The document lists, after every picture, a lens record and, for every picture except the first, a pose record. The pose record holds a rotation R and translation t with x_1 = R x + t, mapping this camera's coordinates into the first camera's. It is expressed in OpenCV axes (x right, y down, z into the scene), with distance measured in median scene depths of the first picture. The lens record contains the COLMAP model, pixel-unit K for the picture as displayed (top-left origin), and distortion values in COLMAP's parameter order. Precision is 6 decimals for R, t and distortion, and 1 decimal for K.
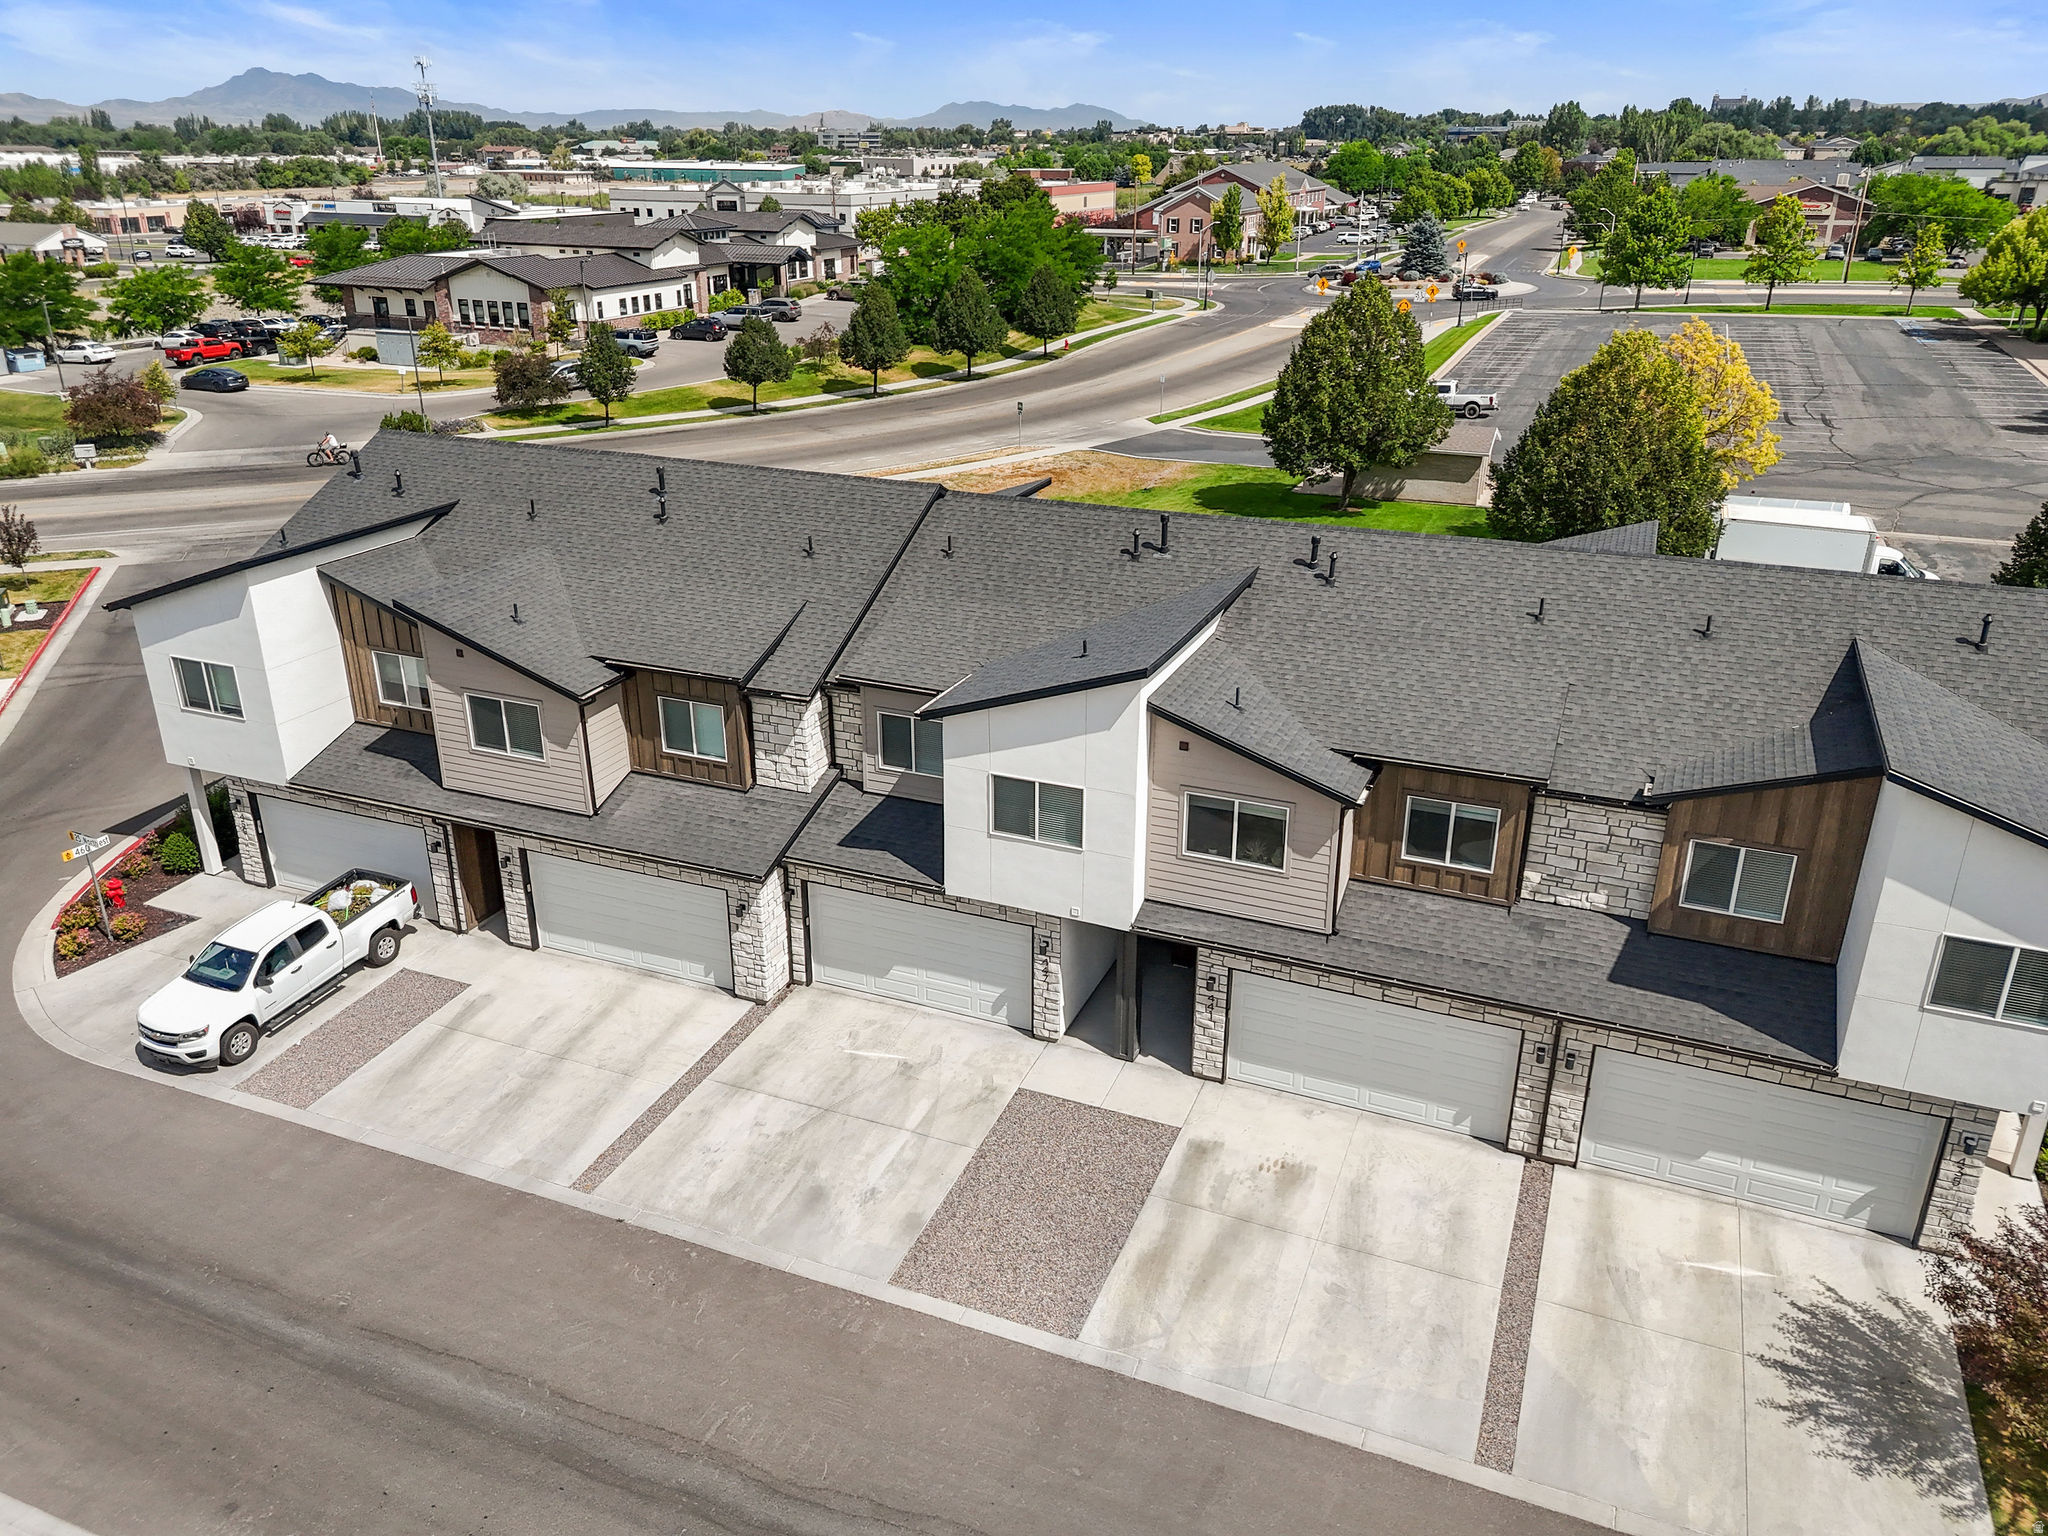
lens RADIAL K [[1507.9, 0, 1023.4], [0, 1507.9, 753.1], [0, 0, 1]] dist [0.075737, -0.075049]
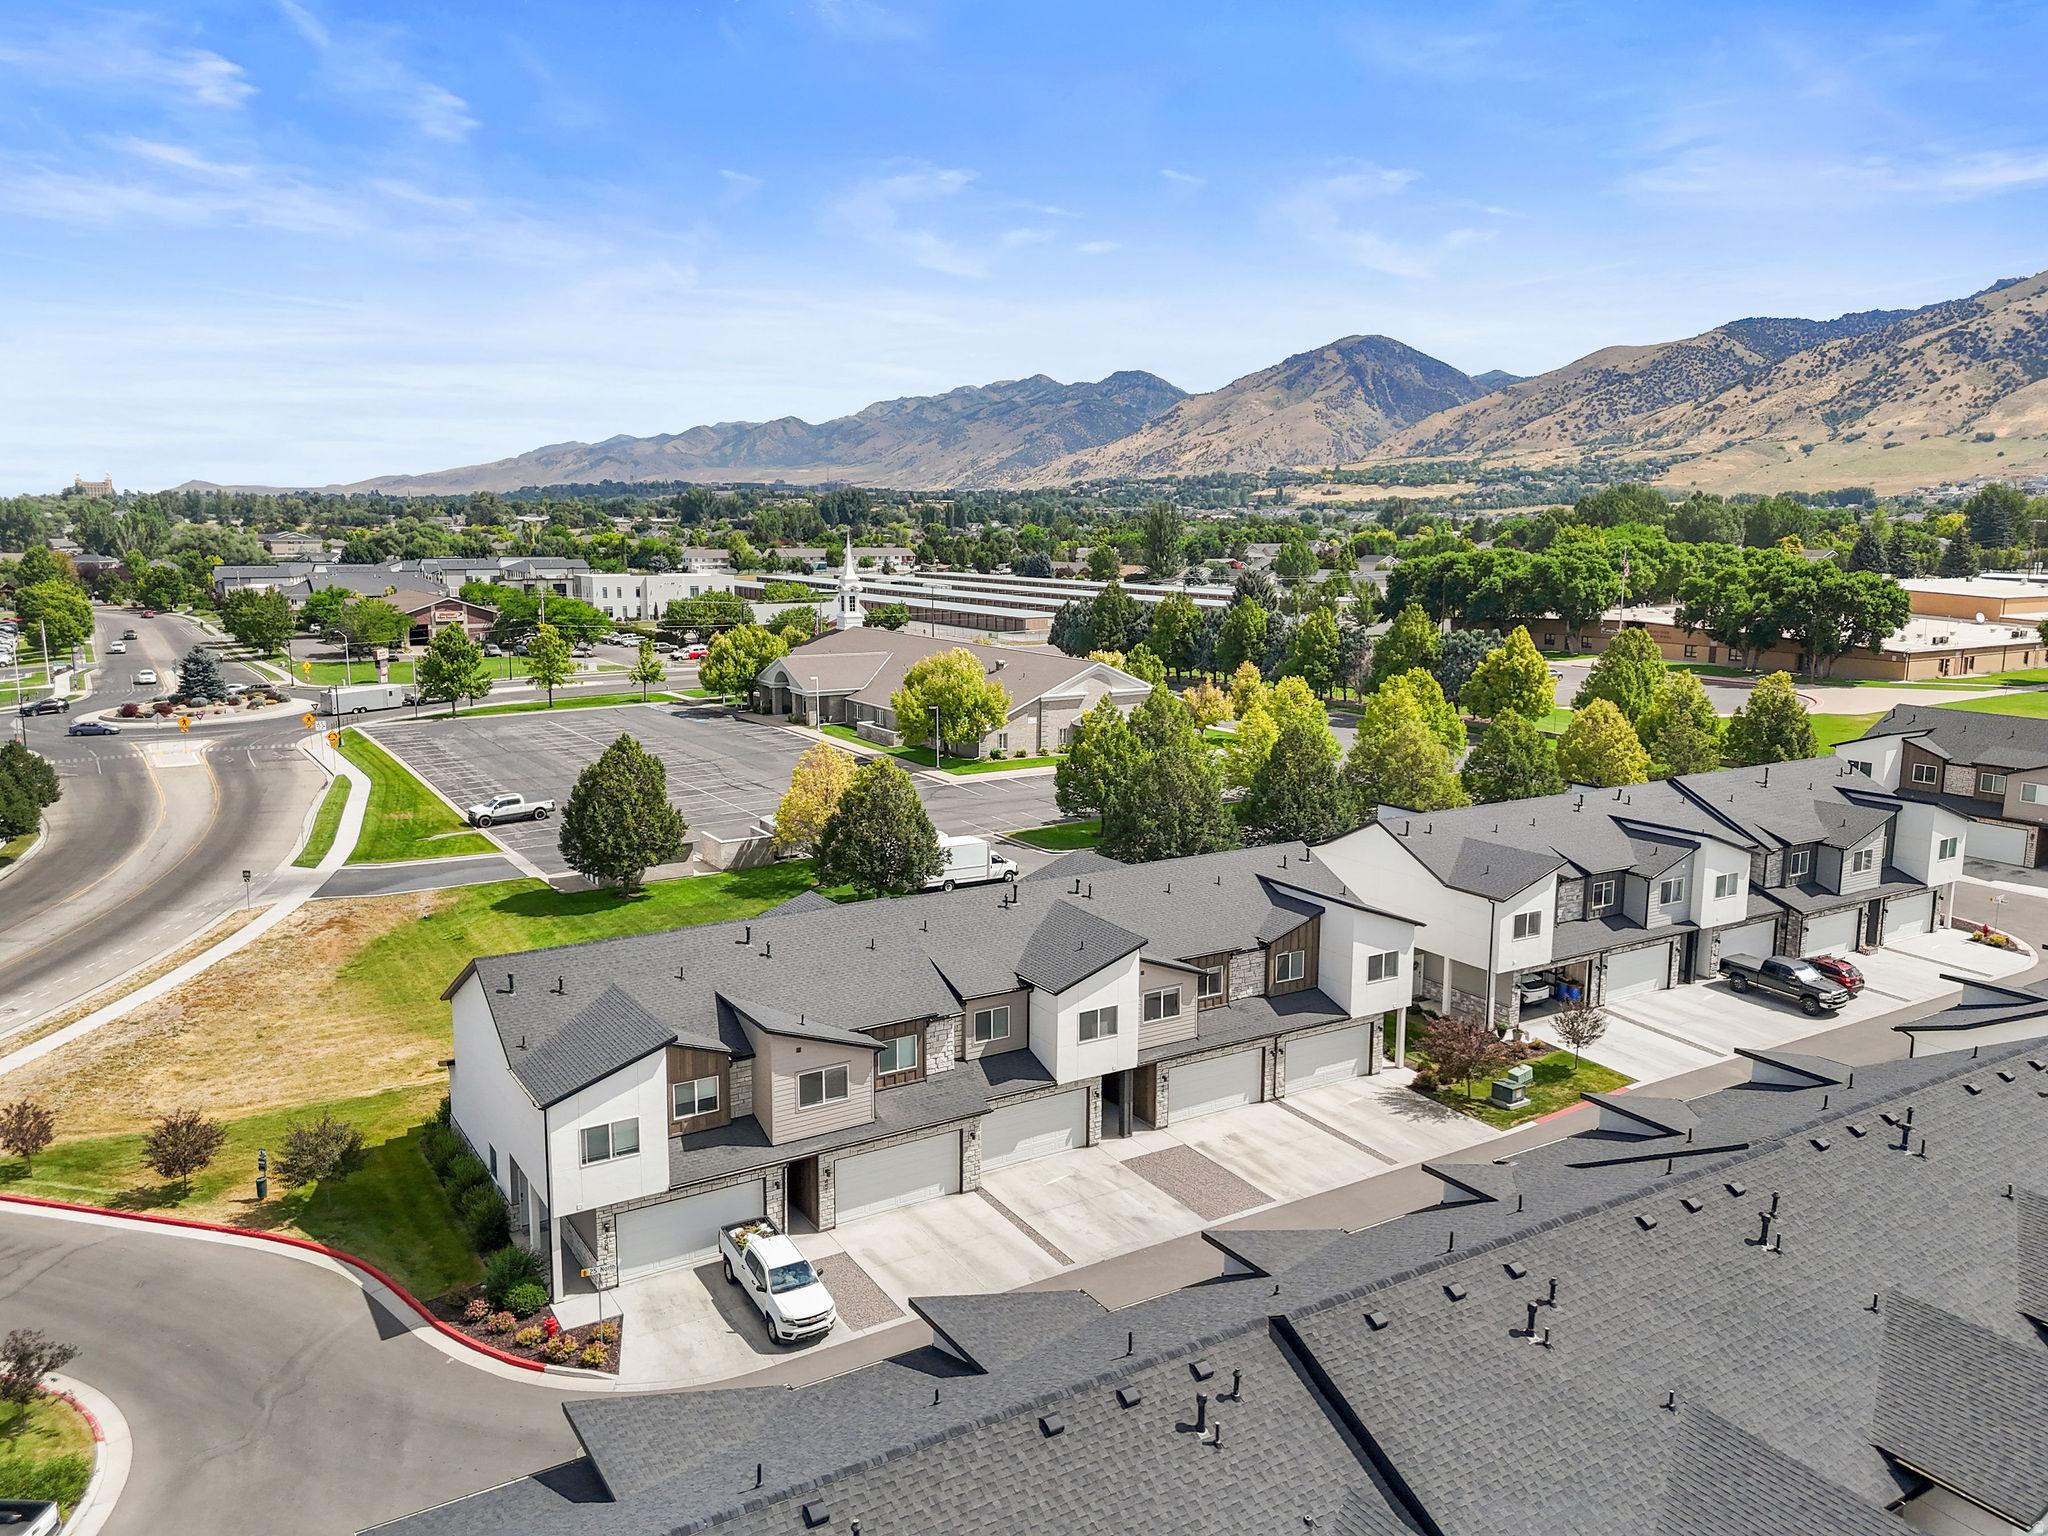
lens RADIAL K [[1507.9, 0, 1023.4], [0, 1507.9, 753.1], [0, 0, 1]] dist [0.075737, -0.075049]
pose [[0.578961, -0.126434, 0.805493, -1.695741], [0.304026, 0.950134, -0.069386, -0.205302], [-0.756553, 0.285062, 0.588529, -0.271871]]
